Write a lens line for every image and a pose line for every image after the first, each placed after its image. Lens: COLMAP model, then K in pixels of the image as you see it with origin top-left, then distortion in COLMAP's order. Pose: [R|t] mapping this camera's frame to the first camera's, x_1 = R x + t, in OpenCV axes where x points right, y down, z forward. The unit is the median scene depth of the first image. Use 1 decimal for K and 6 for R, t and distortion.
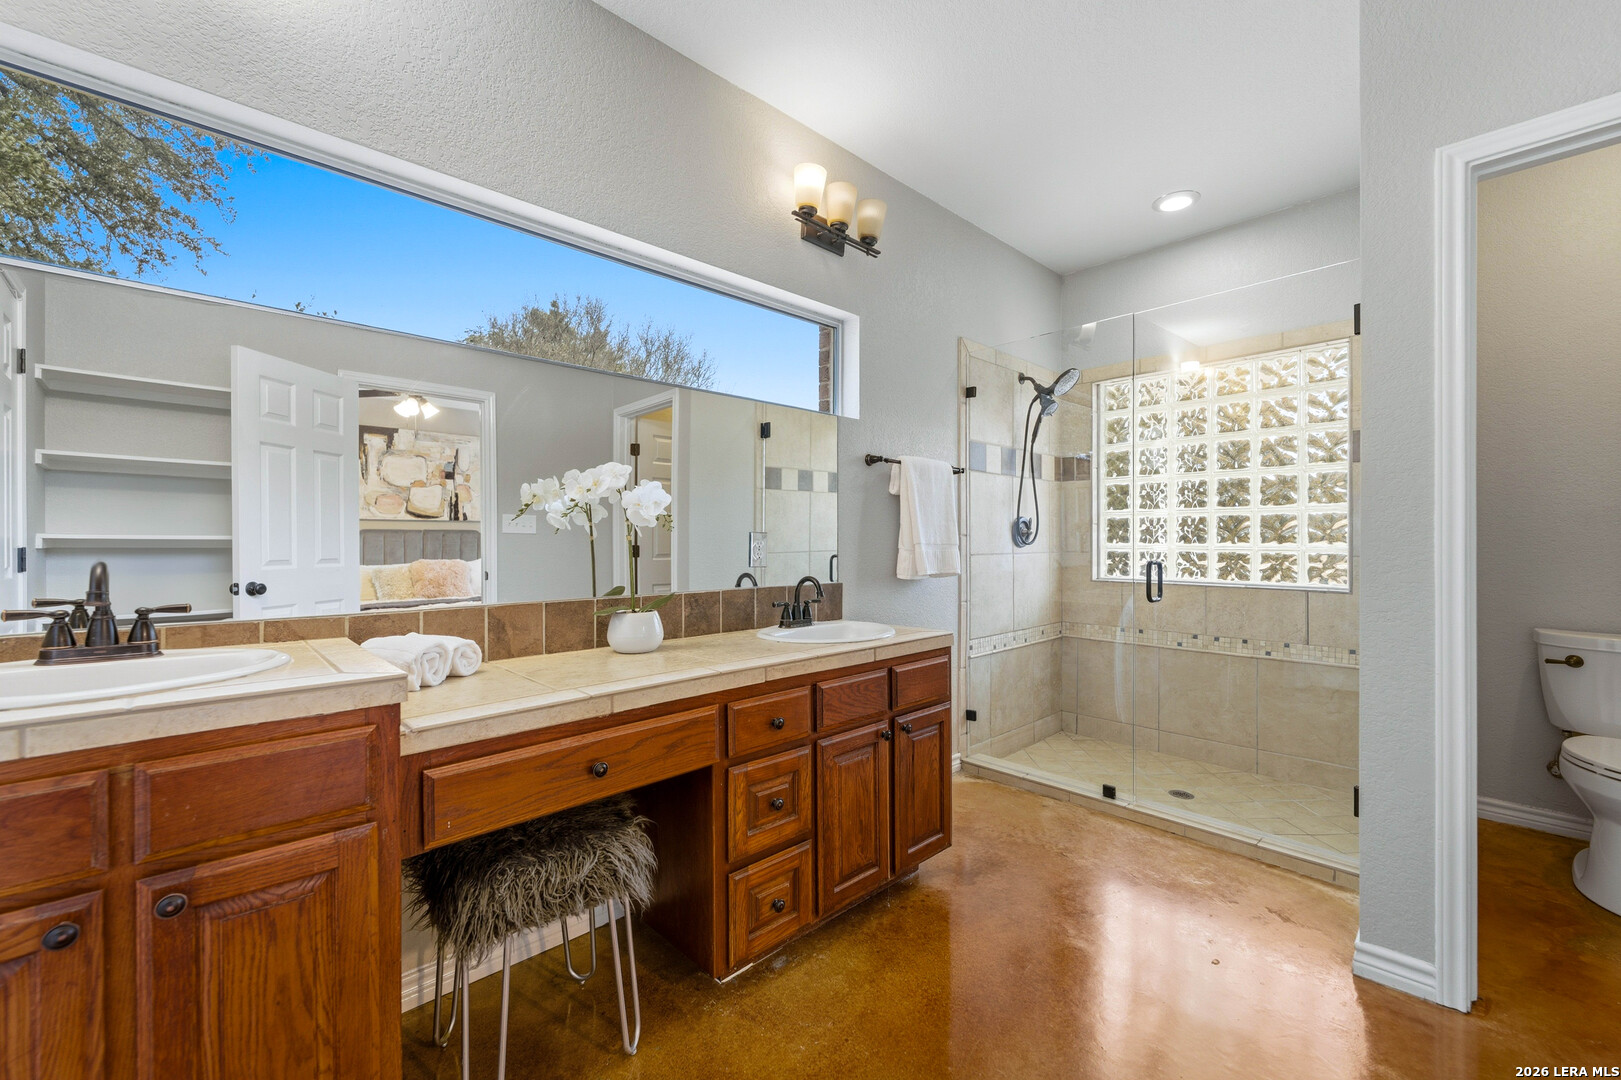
lens RADIAL K [[660.8, 0, 815.5], [0, 660.8, 541.7], [0, 0, 1]] dist [-0.005941, 0.002152]
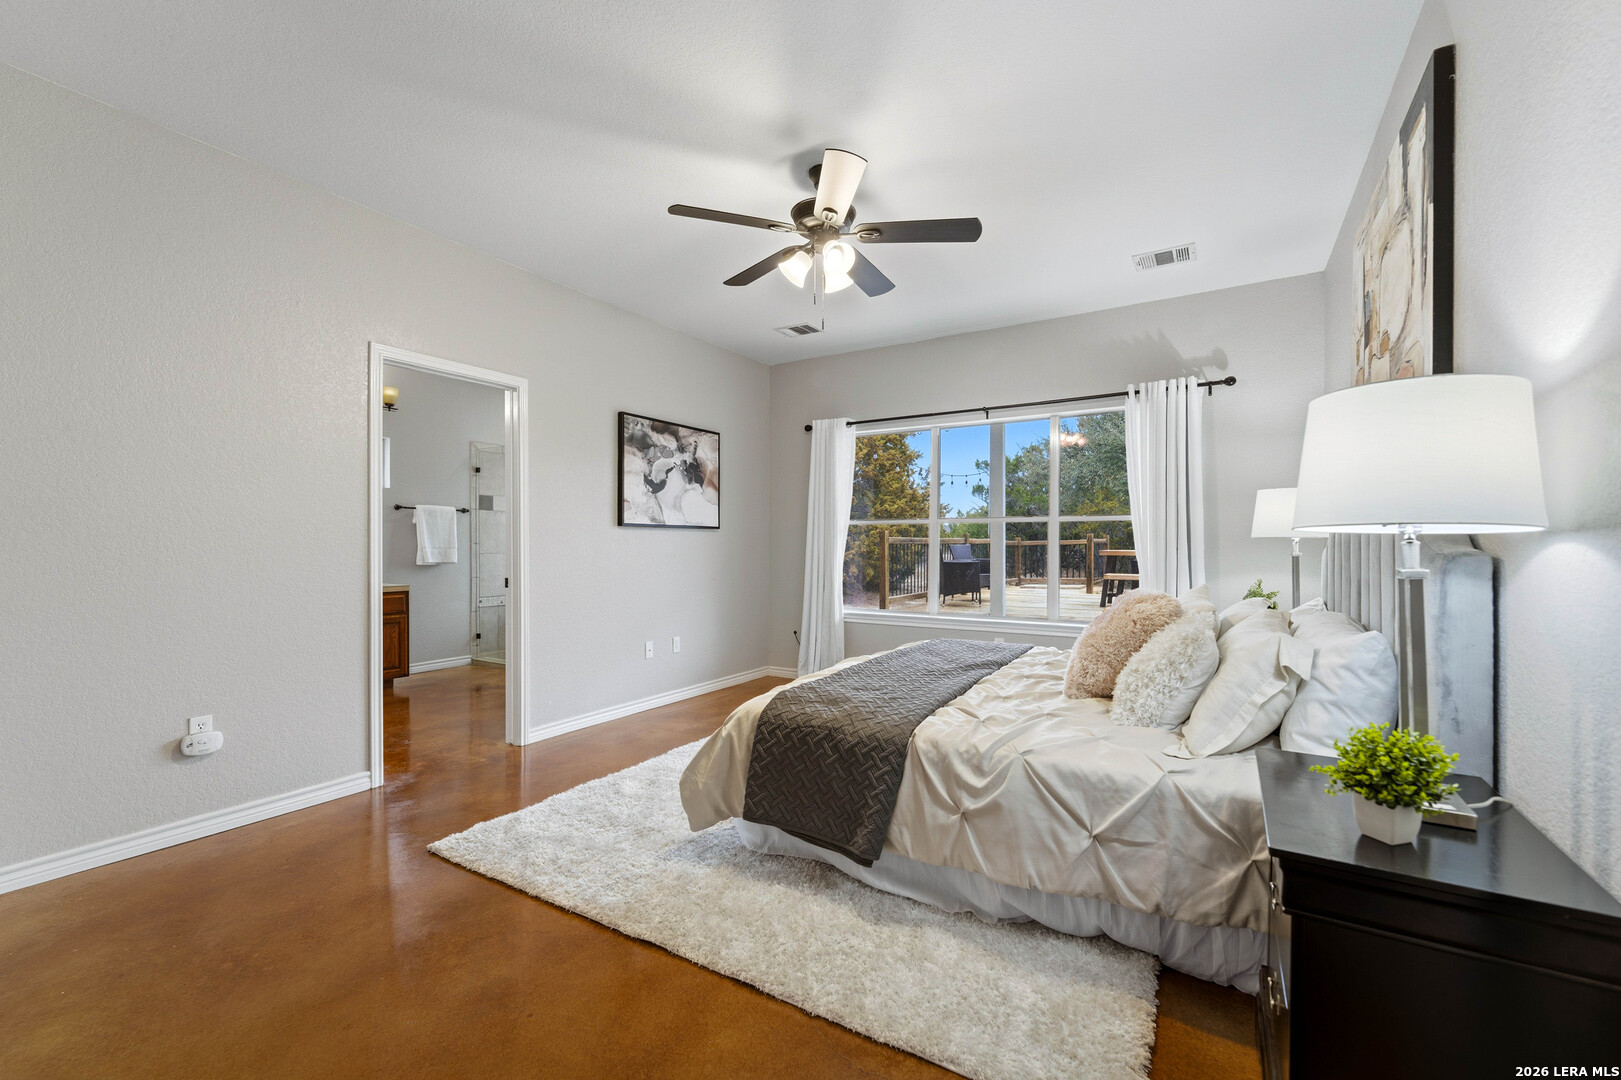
lens RADIAL K [[660.8, 0, 810.3], [0, 660.8, 545.0], [0, 0, 1]] dist [-0.005941, 0.002152]
pose [[0.967432, 0.000245, 0.253131, 1.171677], [0.001086, 0.999986, -0.005120, 0.010716], [-0.253129, 0.005228, 0.967418, -1.915899]]
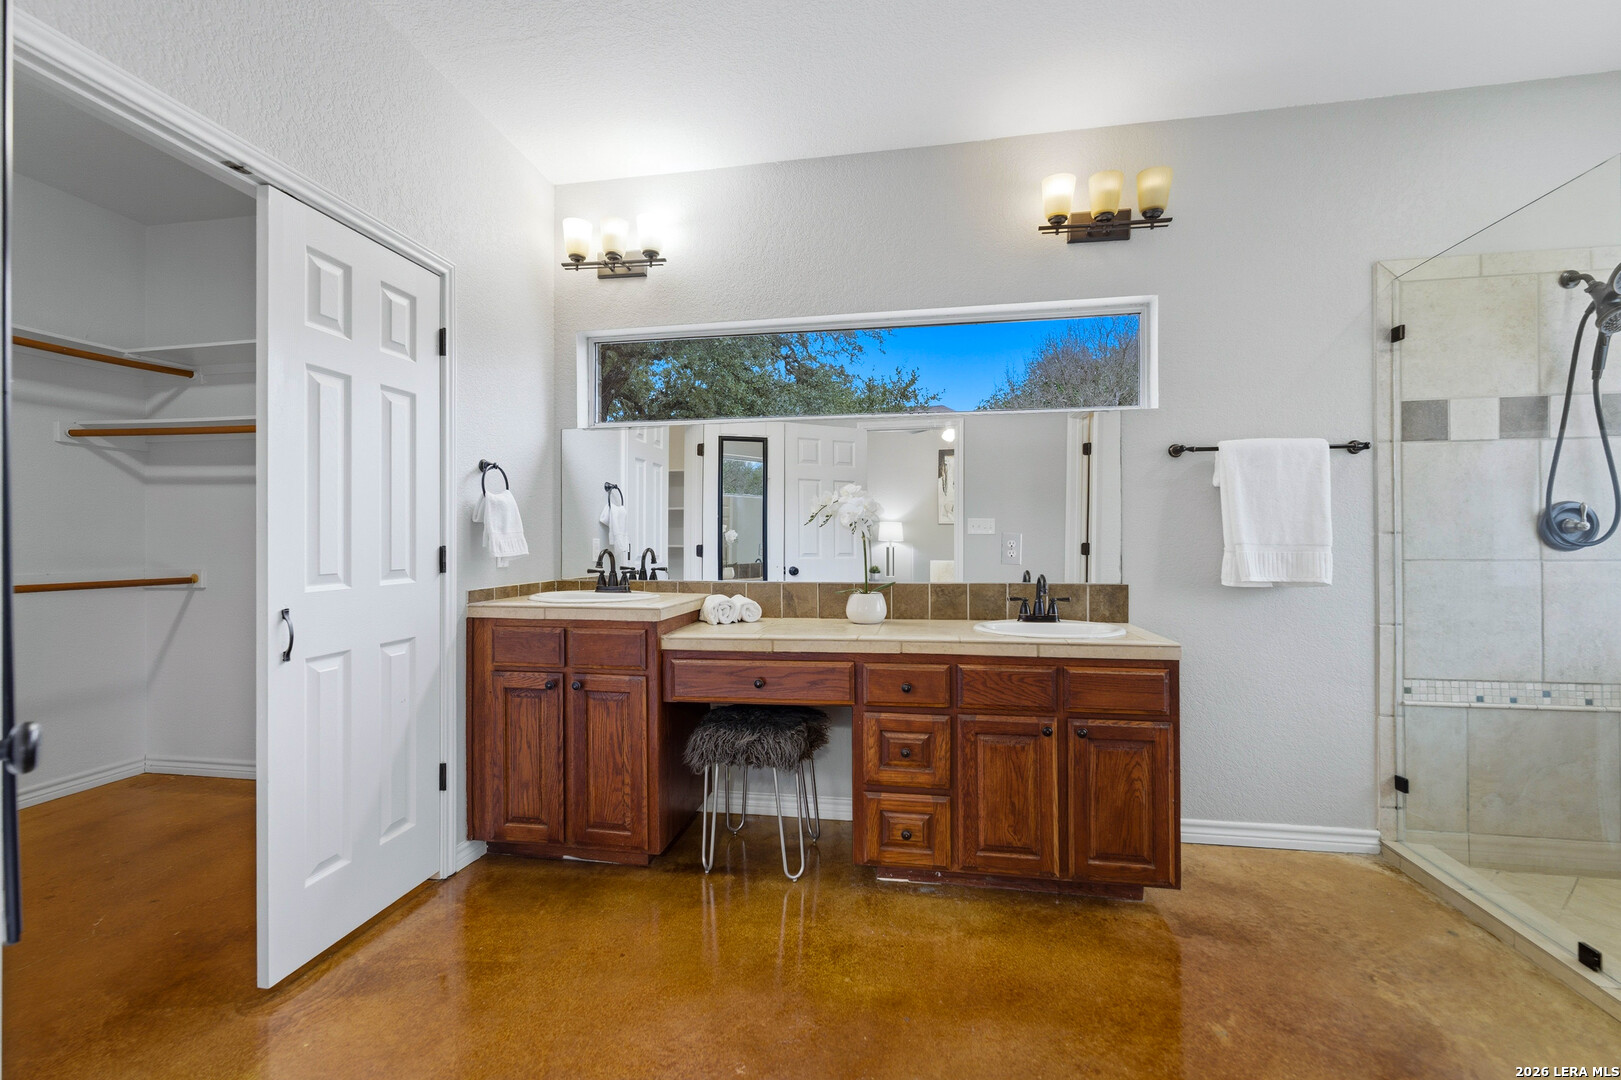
lens RADIAL K [[660.8, 0, 808.7], [0, 660.8, 539.4], [0, 0, 1]] dist [-0.005941, 0.002152]
pose [[0.590194, -0.003481, -0.807254, 0.737062], [0.000781, 0.999993, -0.003741, -0.000039], [0.807261, 0.001577, 0.590192, 0.102039]]
